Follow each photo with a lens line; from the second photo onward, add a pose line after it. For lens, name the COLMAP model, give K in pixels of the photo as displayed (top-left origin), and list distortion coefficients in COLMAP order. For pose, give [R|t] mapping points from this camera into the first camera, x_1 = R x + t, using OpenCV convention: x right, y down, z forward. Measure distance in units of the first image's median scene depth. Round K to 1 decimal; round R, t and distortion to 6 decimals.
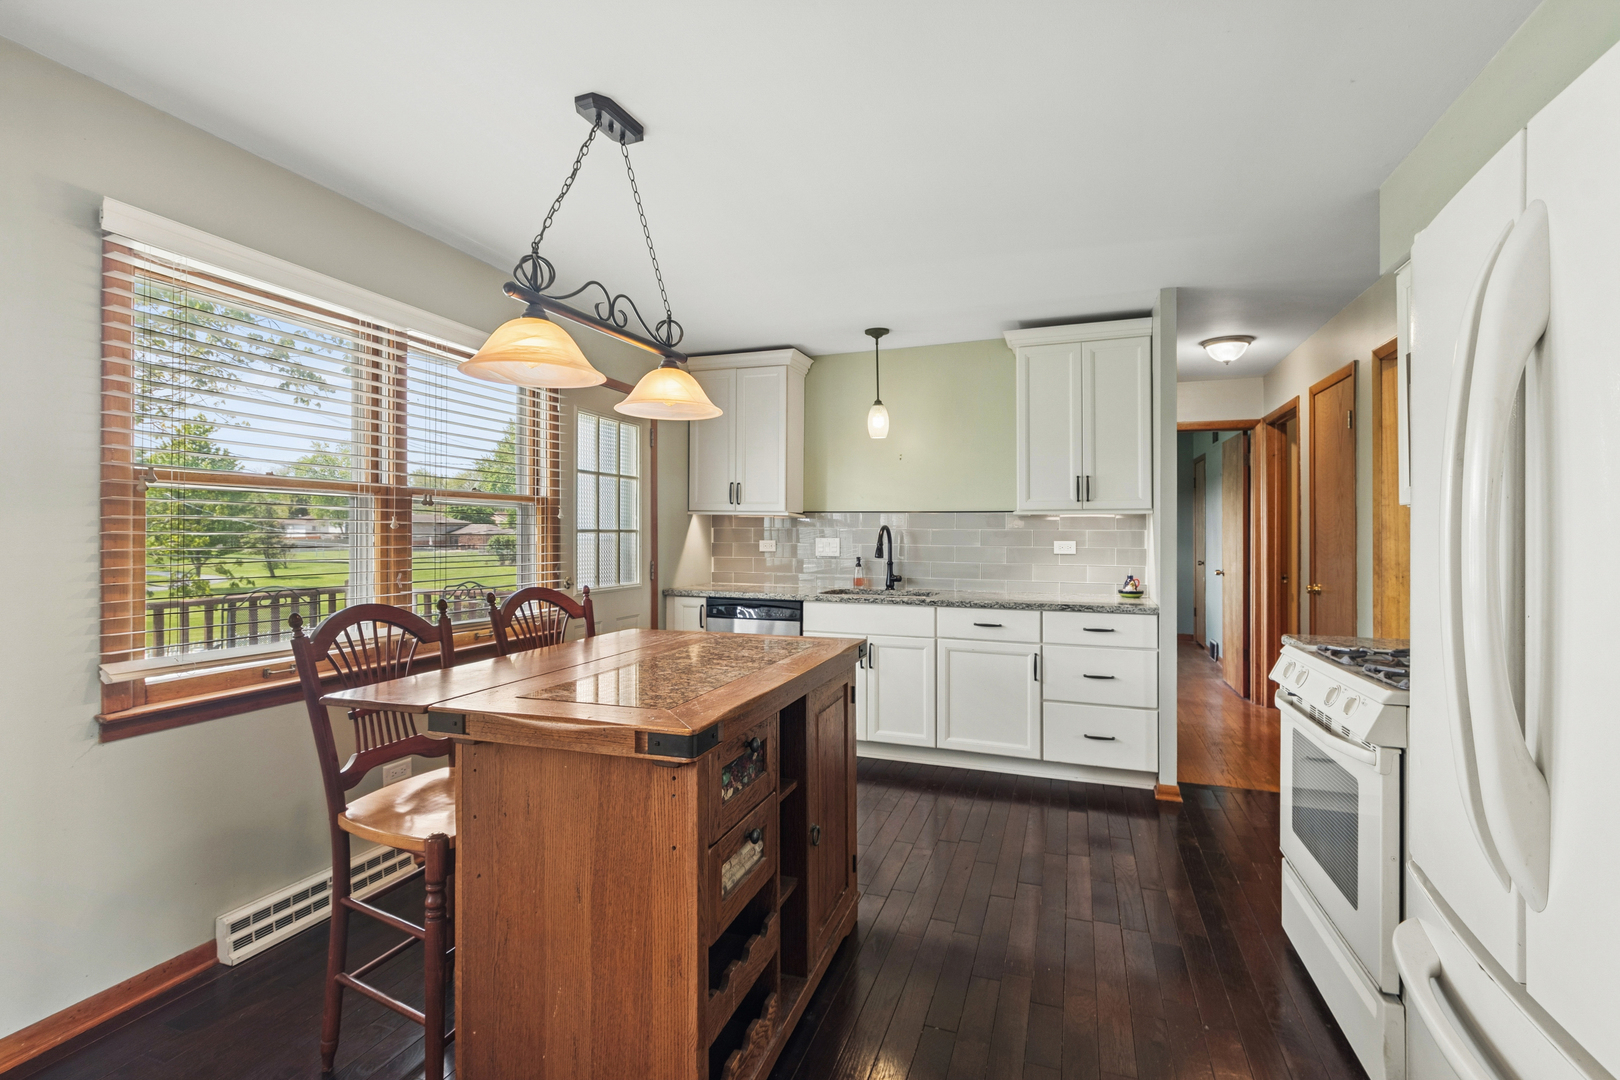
lens RADIAL K [[726.2, 0, 807.8], [0, 726.2, 527.7], [0, 0, 1]] dist [-0.001794, -0.000478]
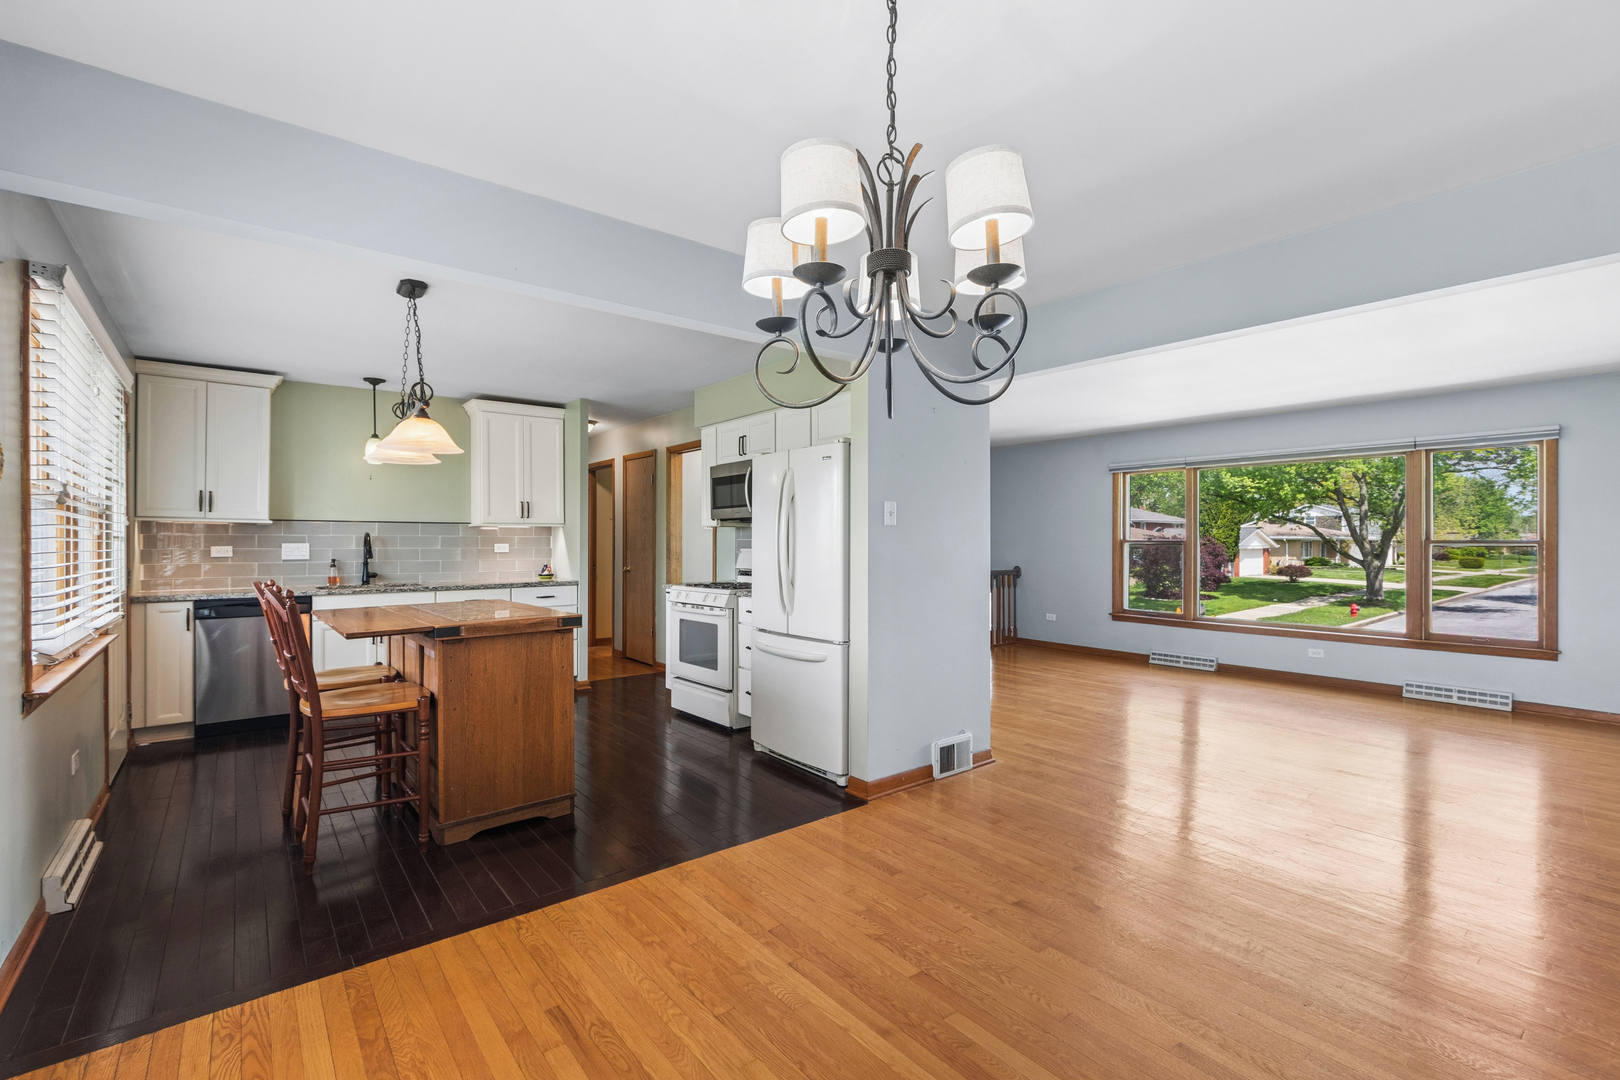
lens RADIAL K [[712.2, 0, 811.2], [0, 712.2, 535.5], [0, 0, 1]] dist [-0.005494, -0.000669]
pose [[0.521383, 0.000225, 0.853323, -0.930986], [-0.002086, 0.999997, 0.001011, -0.002104], [-0.853320, -0.002307, 0.521382, -0.496640]]
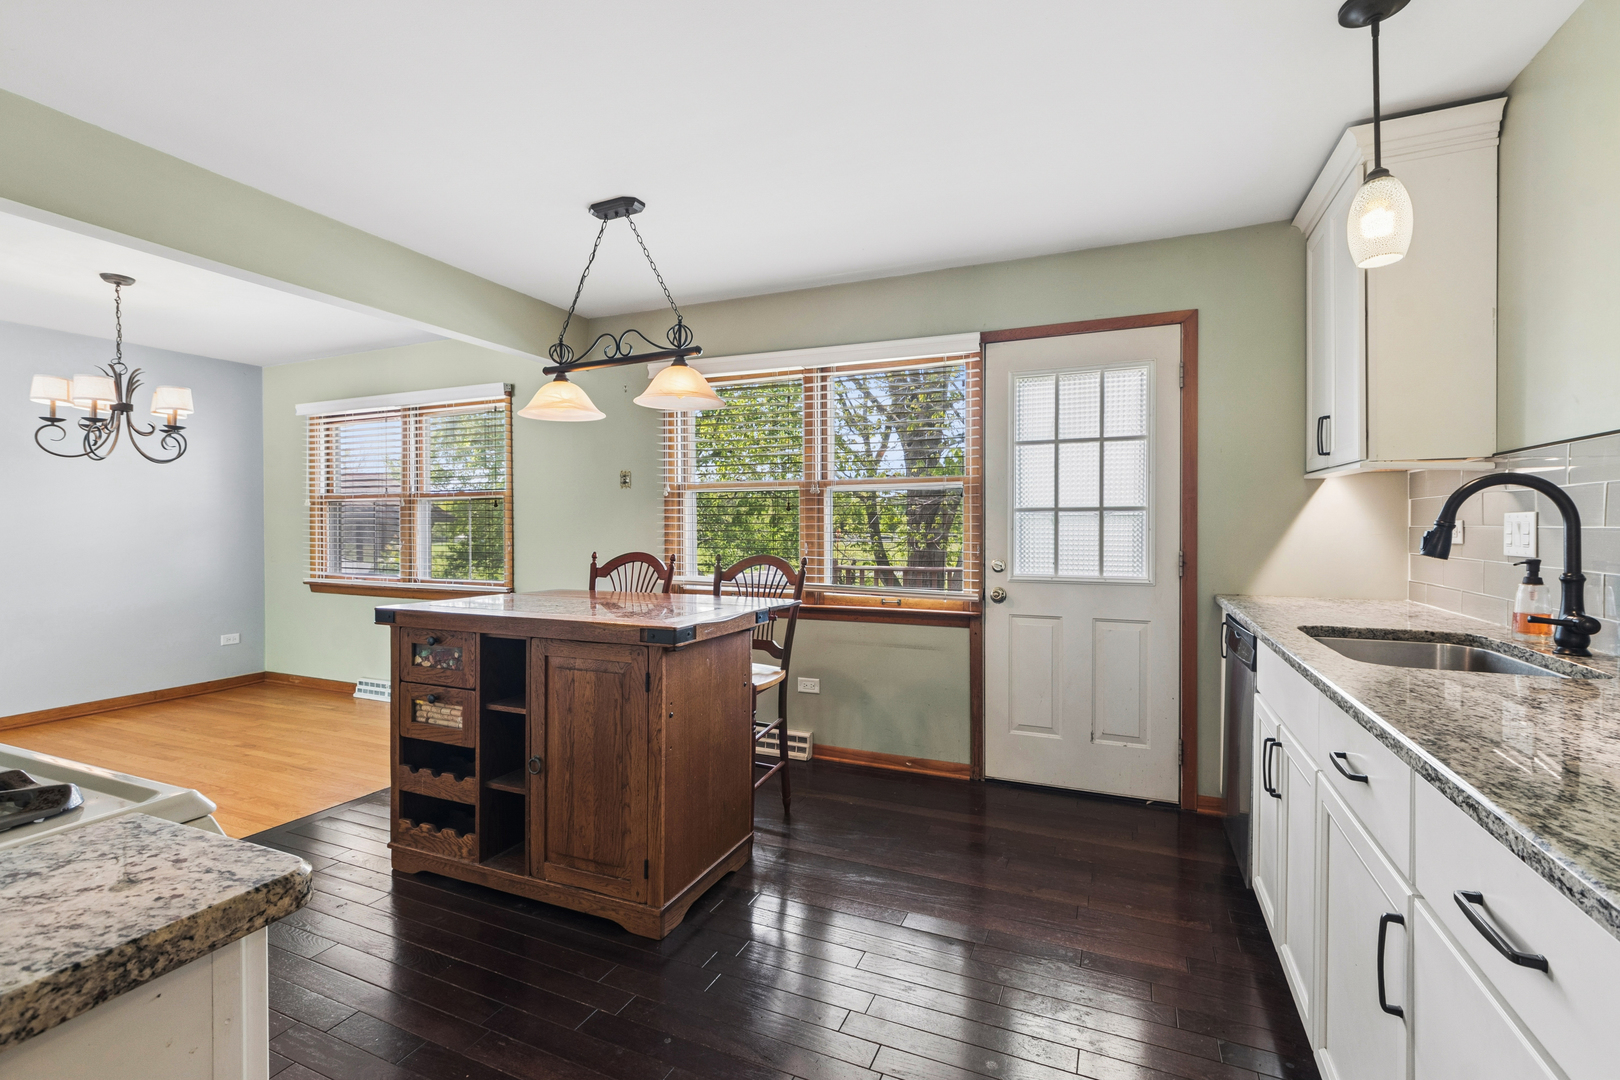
lens RADIAL K [[712.0, 0, 832.3], [0, 712.0, 541.7], [0, 0, 1]] dist [-0.002864, -0.000217]
pose [[-0.044888, 0.018247, -0.998825, 0.841624], [0.009836, 0.999793, 0.017823, 0.038923], [0.998944, -0.009025, -0.045058, 1.153760]]
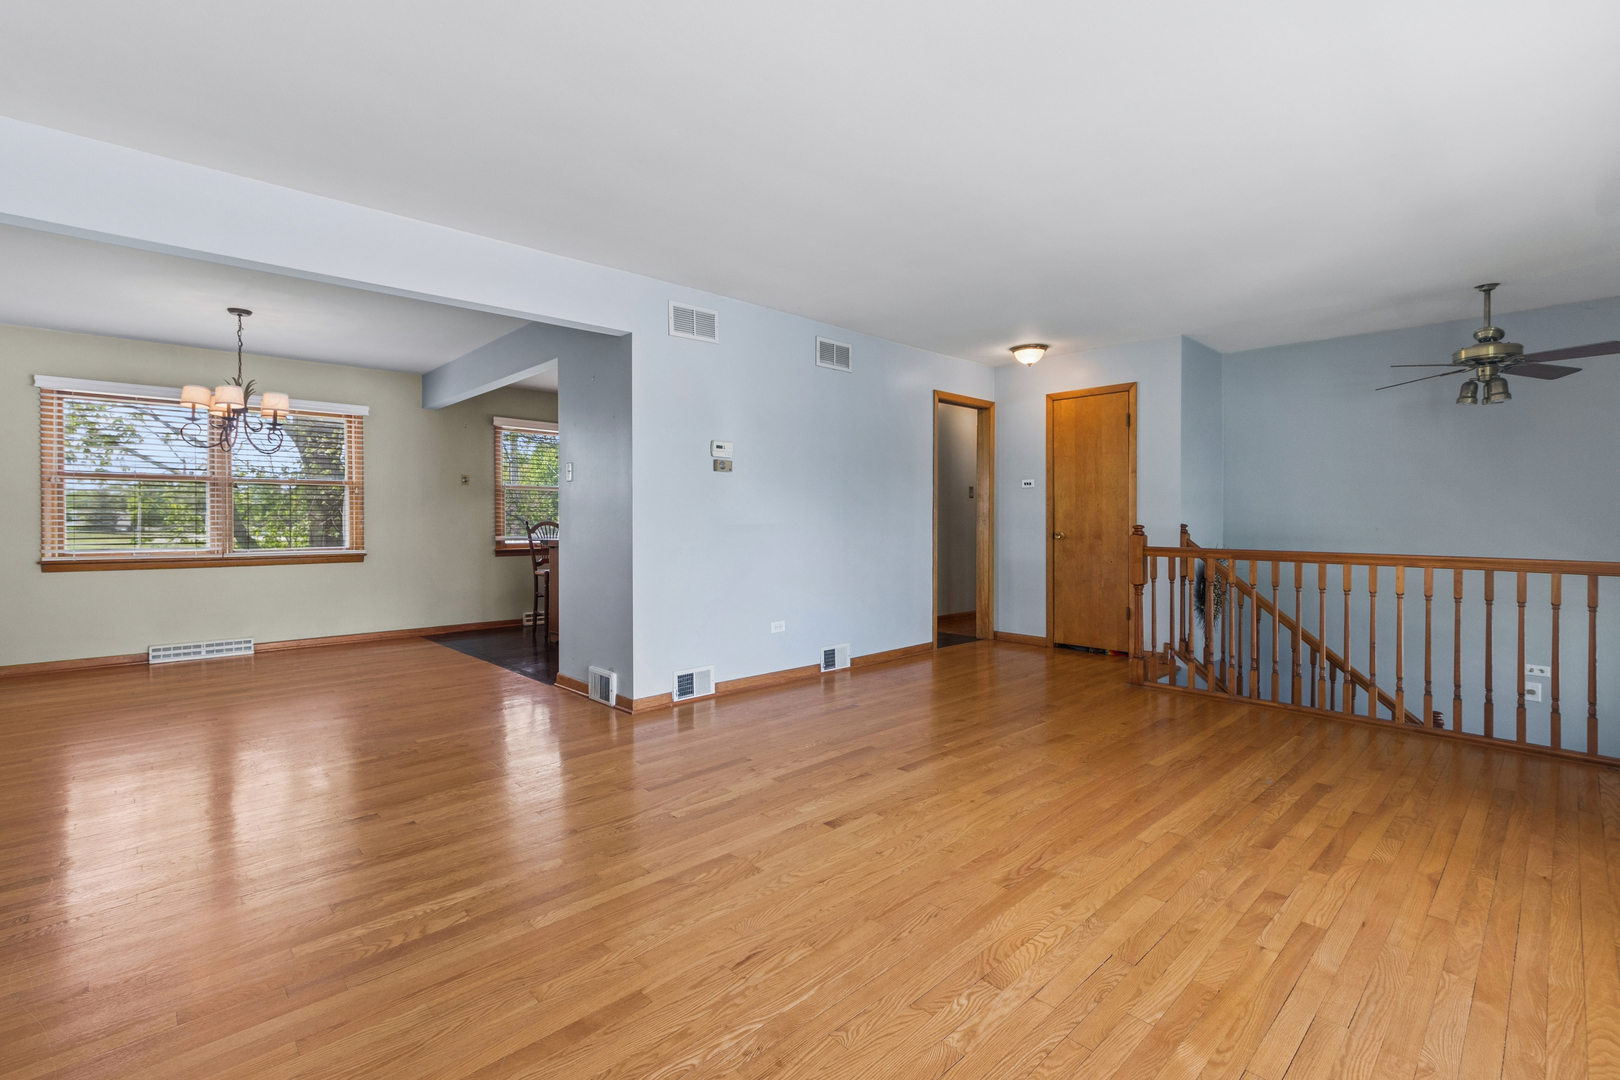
lens RADIAL K [[732.2, 0, 803.6], [0, 732.2, 521.6], [0, 0, 1]] dist [-0.000537, 0.000260]
pose [[0.893419, -0.002421, -0.449217, 1.622218], [0.006500, 0.999950, 0.007539, 0.066167], [0.449177, -0.009655, 0.893391, -1.263986]]
